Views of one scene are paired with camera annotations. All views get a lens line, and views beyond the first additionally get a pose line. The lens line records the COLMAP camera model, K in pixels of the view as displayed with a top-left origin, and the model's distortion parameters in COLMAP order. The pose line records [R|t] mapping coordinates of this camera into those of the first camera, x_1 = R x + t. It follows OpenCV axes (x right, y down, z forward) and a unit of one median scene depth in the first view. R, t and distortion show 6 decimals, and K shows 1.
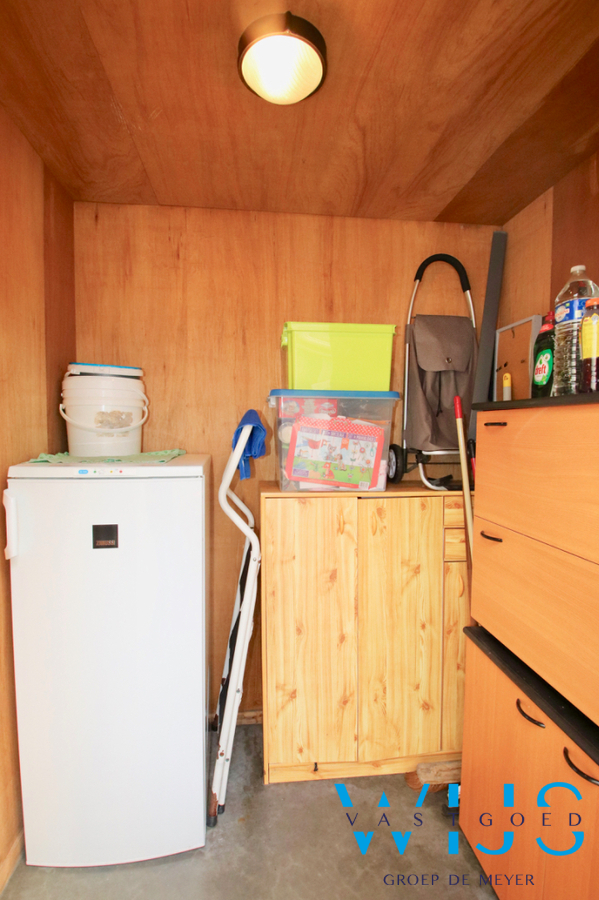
lens RADIAL K [[425.7, 0, 305.5], [0, 425.7, 455.1], [0, 0, 1]] dist [-0.005345, -0.000662]
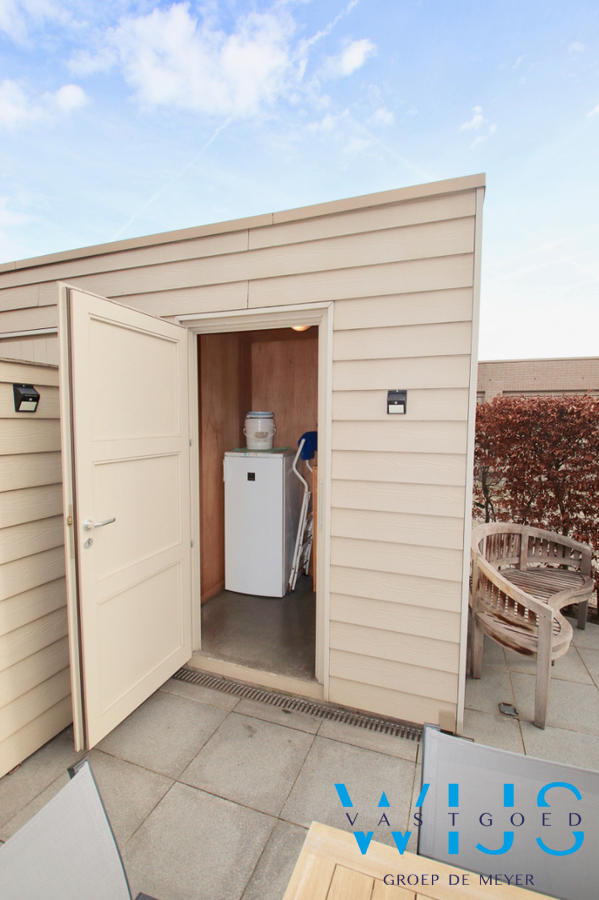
lens RADIAL K [[425.7, 0, 297.3], [0, 425.7, 452.3], [0, 0, 1]] dist [-0.005345, -0.000662]
pose [[0.883071, 0.033226, -0.468061, 0.961490], [-0.024756, 0.999400, 0.024239, -0.047672], [0.468585, -0.009818, 0.883364, -1.183889]]
